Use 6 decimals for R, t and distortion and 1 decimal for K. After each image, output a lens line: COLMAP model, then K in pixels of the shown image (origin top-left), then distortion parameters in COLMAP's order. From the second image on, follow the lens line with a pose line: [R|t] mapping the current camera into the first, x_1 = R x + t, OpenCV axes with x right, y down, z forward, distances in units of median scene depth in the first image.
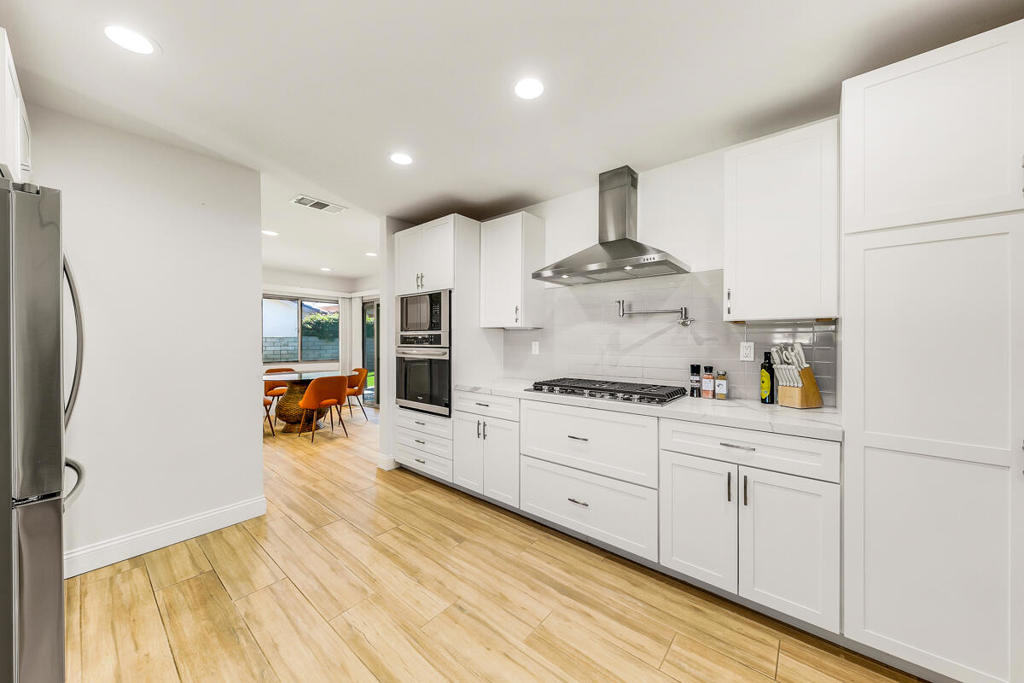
lens RADIAL K [[365.3, 0, 511.4], [0, 365.3, 339.4], [0, 0, 1]] dist [0.001867, 0.000054]
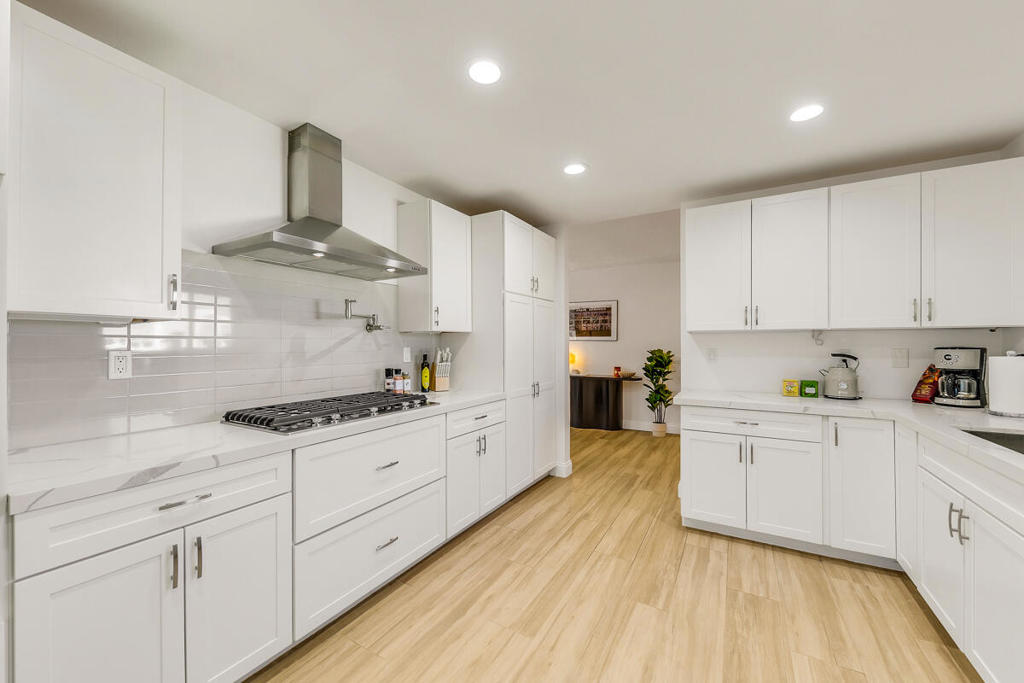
lens RADIAL K [[384.9, 0, 513.0], [0, 384.9, 342.7], [0, 0, 1]] dist [0.000590, -0.001566]
pose [[-0.180321, 0.005798, 0.983591, -0.812041], [0.004018, 0.999979, -0.005158, -0.000669], [-0.983600, 0.003022, -0.180340, 0.985709]]
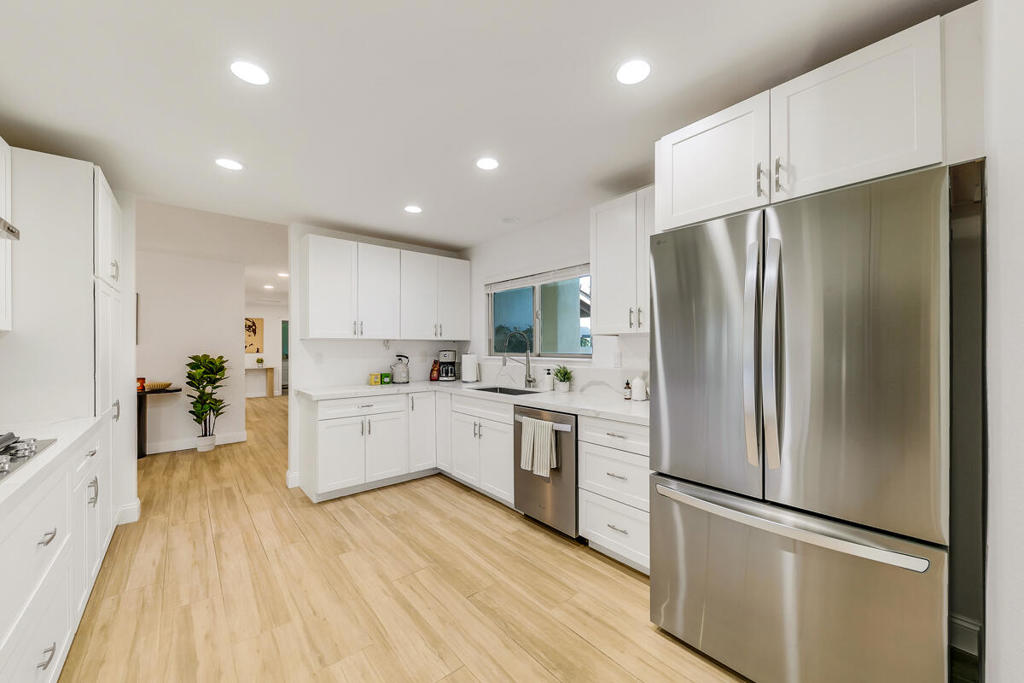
lens RADIAL K [[384.9, 0, 514.0], [0, 384.9, 346.2], [0, 0, 1]] dist [0.000590, -0.001566]
pose [[-0.986290, 0.003668, 0.164979, -0.661611], [0.003822, 0.999993, 0.000621, -0.011853], [-0.164975, 0.001243, -0.986297, 1.621634]]
